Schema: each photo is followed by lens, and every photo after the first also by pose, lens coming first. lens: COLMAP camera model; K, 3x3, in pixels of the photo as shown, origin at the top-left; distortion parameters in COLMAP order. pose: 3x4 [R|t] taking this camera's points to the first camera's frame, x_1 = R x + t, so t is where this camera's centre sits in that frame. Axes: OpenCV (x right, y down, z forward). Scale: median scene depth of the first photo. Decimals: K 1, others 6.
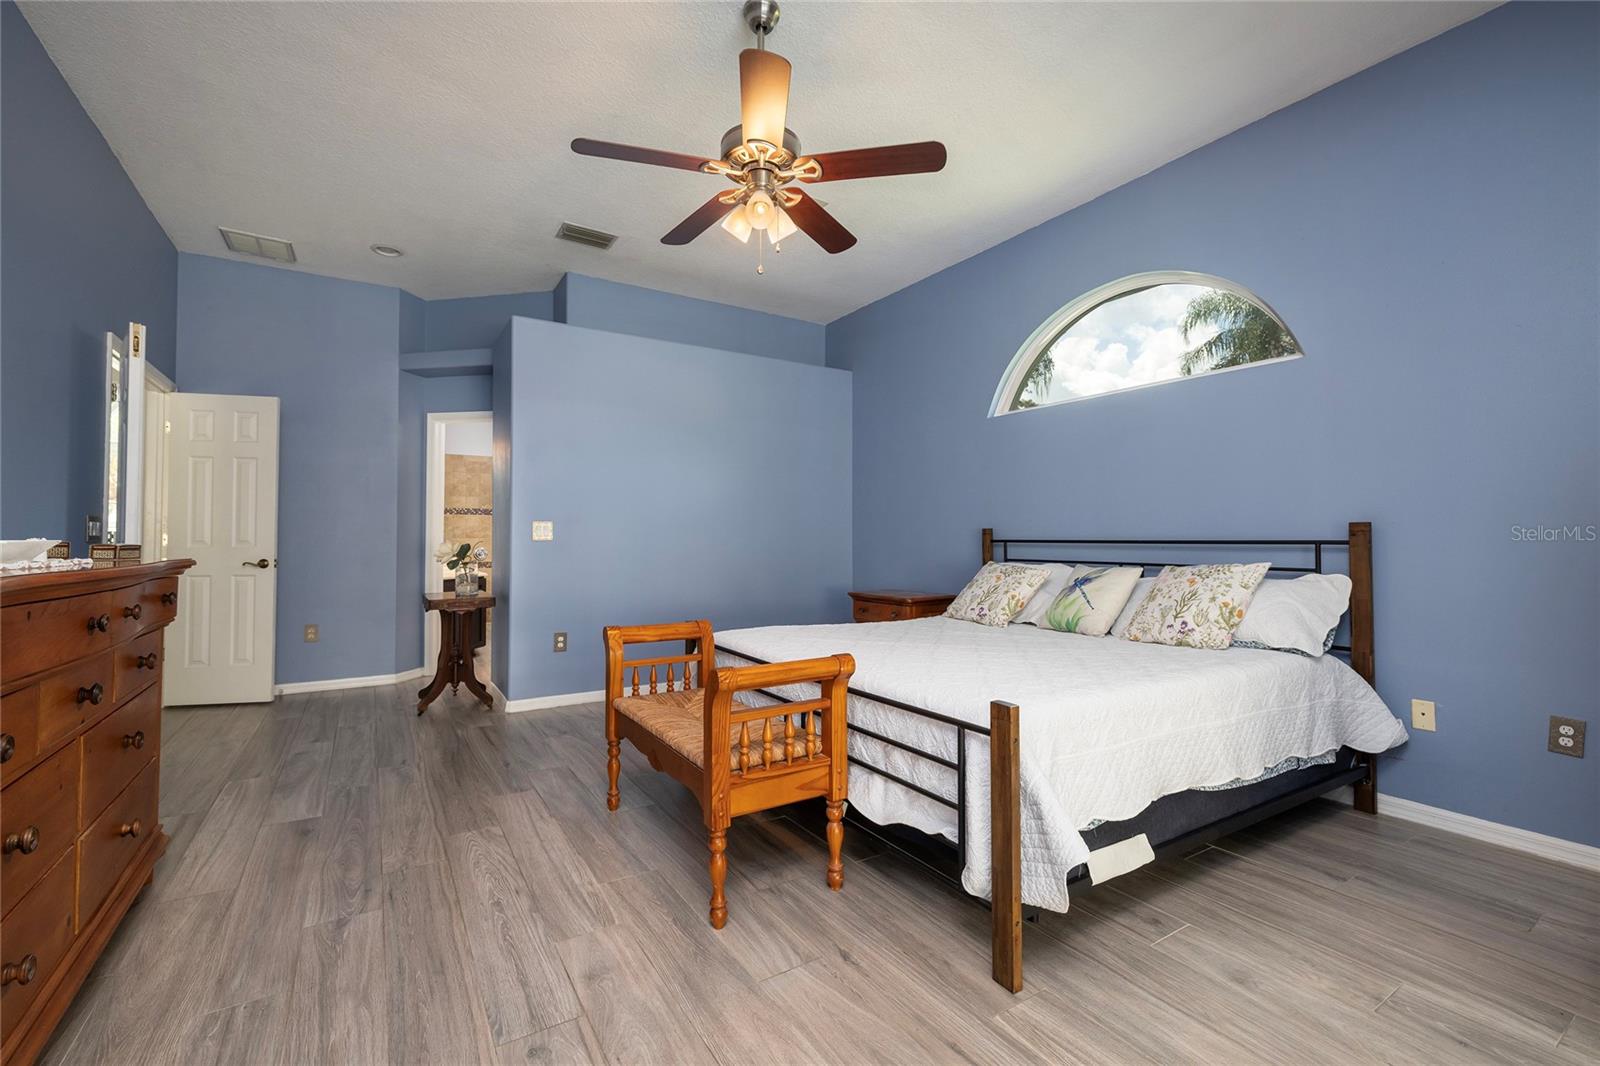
lens RADIAL K [[690.4, 0, 786.8], [0, 690.4, 525.5], [0, 0, 1]] dist [-0.000181, 0.001023]
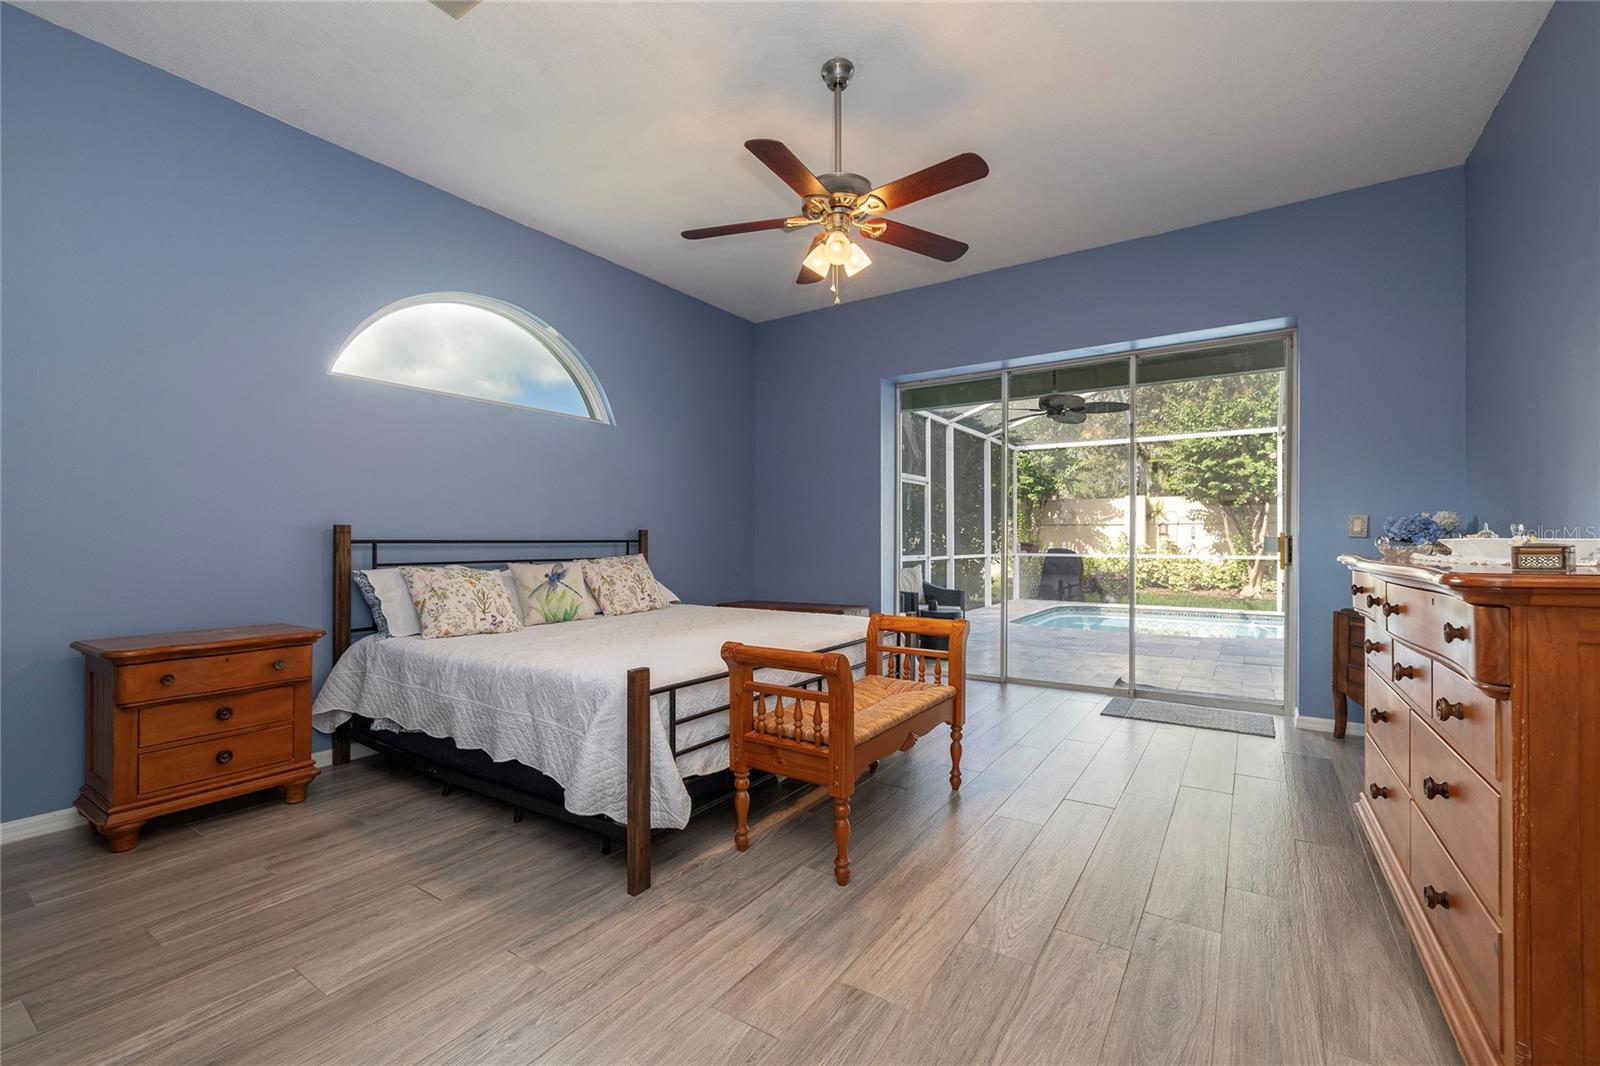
lens RADIAL K [[690.4, 0, 787.1], [0, 690.4, 539.6], [0, 0, 1]] dist [-0.000181, 0.001023]
pose [[-0.419585, 0.001448, 0.907715, -0.894369], [-0.016869, 0.999814, -0.009393, 0.029041], [-0.907559, -0.019253, -0.419482, 1.331240]]
